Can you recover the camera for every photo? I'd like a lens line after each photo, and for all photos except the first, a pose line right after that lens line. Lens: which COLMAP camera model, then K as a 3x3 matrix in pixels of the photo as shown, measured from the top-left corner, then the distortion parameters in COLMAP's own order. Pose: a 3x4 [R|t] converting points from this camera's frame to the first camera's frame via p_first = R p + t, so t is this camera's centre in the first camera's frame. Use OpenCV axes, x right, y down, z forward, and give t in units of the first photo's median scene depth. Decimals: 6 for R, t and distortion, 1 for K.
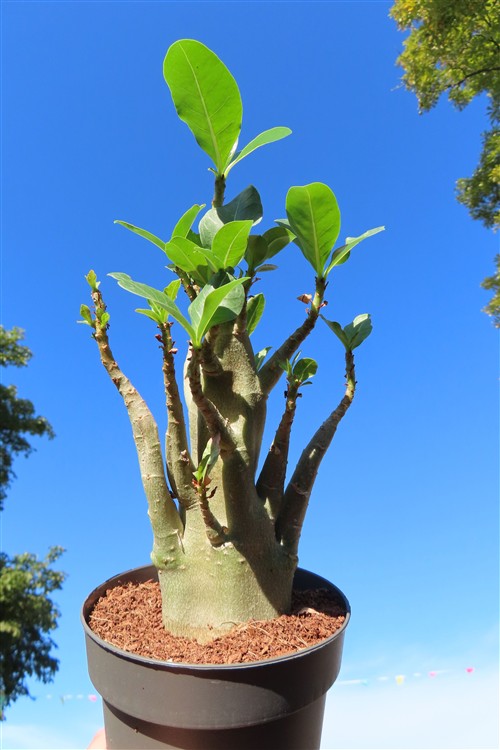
lens RADIAL K [[536.1, 0, 249.3], [0, 536.1, 379.6], [0, 0, 1]] dist [-0.006857, 0.003440]
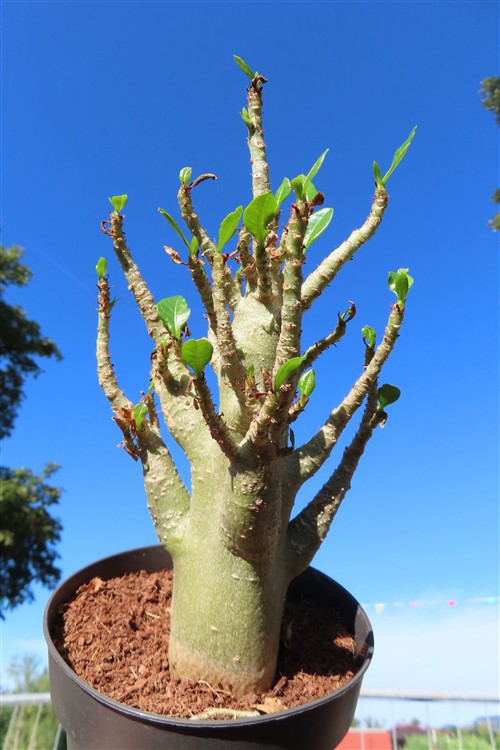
lens RADIAL K [[536.1, 0, 249.3], [0, 536.1, 379.6], [0, 0, 1]] dist [-0.006857, 0.003440]
pose [[0.996910, 0.033912, -0.070848, 0.080728], [-0.025401, 0.992717, 0.117762, 0.024220], [0.074326, -0.115599, 0.990511, 0.035204]]
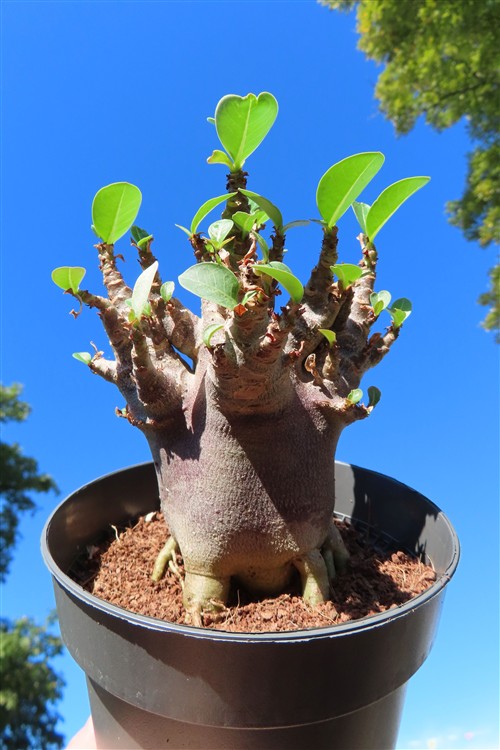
lens RADIAL K [[536.1, 0, 249.3], [0, 536.1, 379.6], [0, 0, 1]] dist [-0.006857, 0.003440]
pose [[0.997054, -0.064881, -0.040924, 0.045850], [0.060482, 0.993063, -0.100832, 0.026475], [0.047182, 0.098059, 0.994061, 0.034090]]
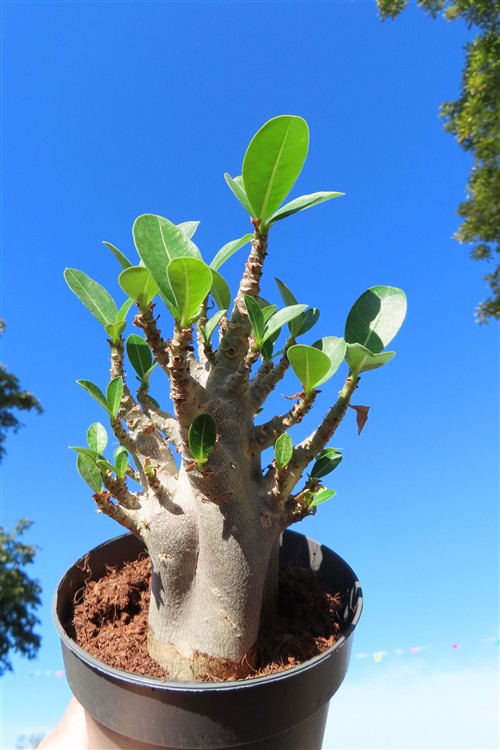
lens RADIAL K [[536.1, 0, 249.3], [0, 536.1, 379.6], [0, 0, 1]] dist [-0.006857, 0.003440]
pose [[0.996434, -0.028901, -0.079267, 0.125611], [0.030662, 0.999307, 0.021091, 0.053408], [0.078603, -0.023446, 0.996630, 0.076766]]
